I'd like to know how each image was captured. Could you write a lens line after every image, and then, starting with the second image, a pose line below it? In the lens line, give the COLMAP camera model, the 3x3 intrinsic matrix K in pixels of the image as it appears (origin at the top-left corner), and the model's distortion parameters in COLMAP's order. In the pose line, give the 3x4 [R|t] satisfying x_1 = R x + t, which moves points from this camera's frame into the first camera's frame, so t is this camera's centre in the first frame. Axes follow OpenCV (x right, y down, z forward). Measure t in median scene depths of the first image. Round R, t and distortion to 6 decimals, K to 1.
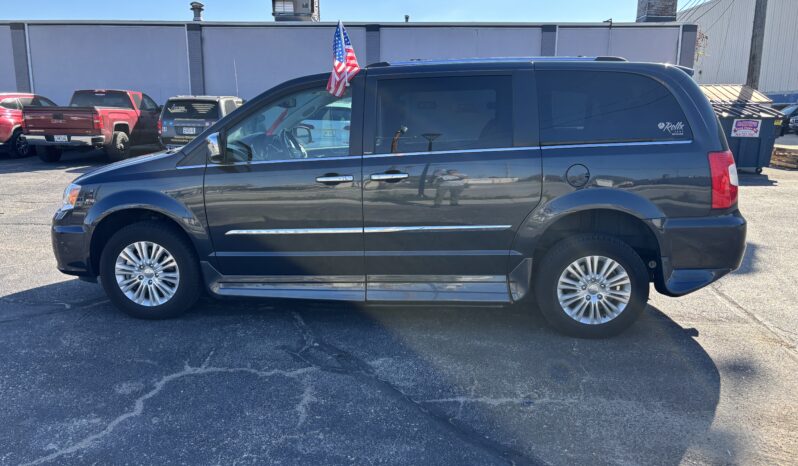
lens RADIAL K [[594.8, 0, 399.0], [0, 594.8, 233.0], [0, 0, 1]] dist [0.009981, 0.000811]
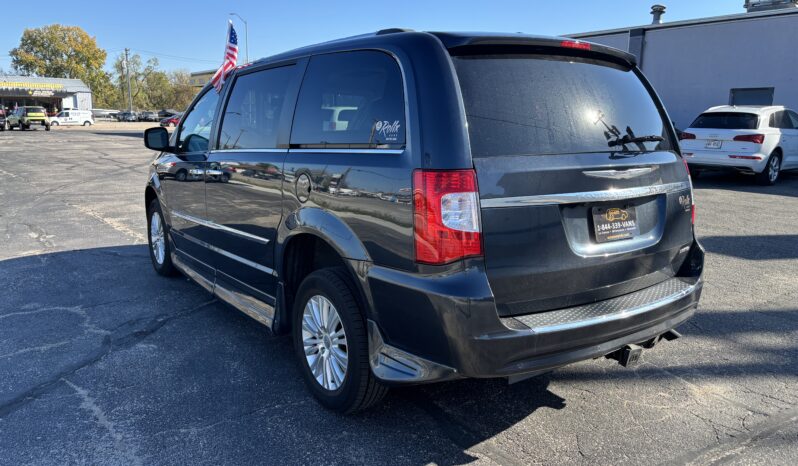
lens RADIAL K [[599.9, 0, 403.5], [0, 599.9, 230.2], [0, 0, 1]] dist [0.011365, -0.000191]
pose [[0.650526, 0.135628, -0.747276, 0.850378], [-0.153146, 0.987140, 0.045844, -0.086606], [0.743884, 0.084620, 0.662930, 0.507985]]
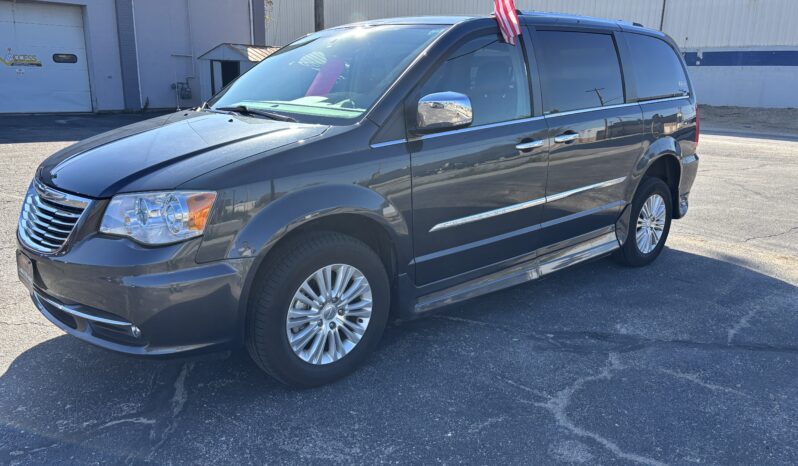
lens RADIAL K [[599.9, 0, 403.5], [0, 599.9, 230.2], [0, 0, 1]] dist [0.011365, -0.000191]
pose [[0.690966, -0.169116, 0.702827, -0.774141], [0.126076, 0.985541, 0.113194, -0.080714], [-0.711808, 0.010396, 0.702297, 0.464443]]
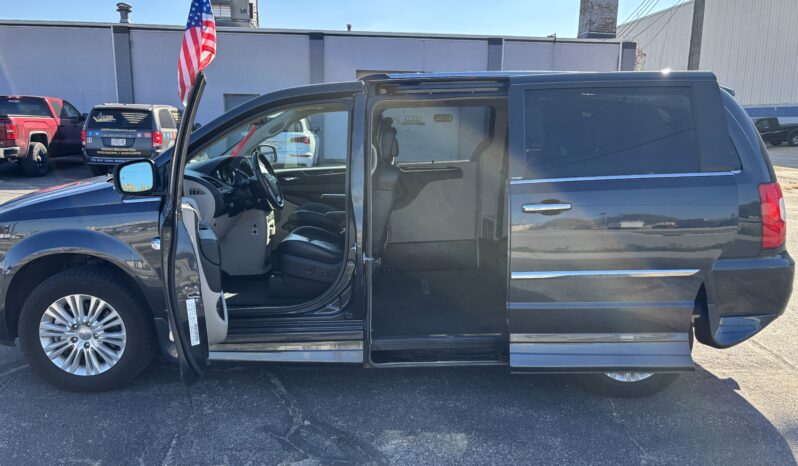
lens RADIAL K [[594.8, 0, 399.0], [0, 594.8, 233.0], [0, 0, 1]] dist [0.009981, 0.000811]
pose [[0.993875, -0.008485, 0.110186, -0.090253], [0.010280, 0.999823, -0.015736, -0.046901], [-0.110033, 0.016772, 0.993786, 0.163994]]
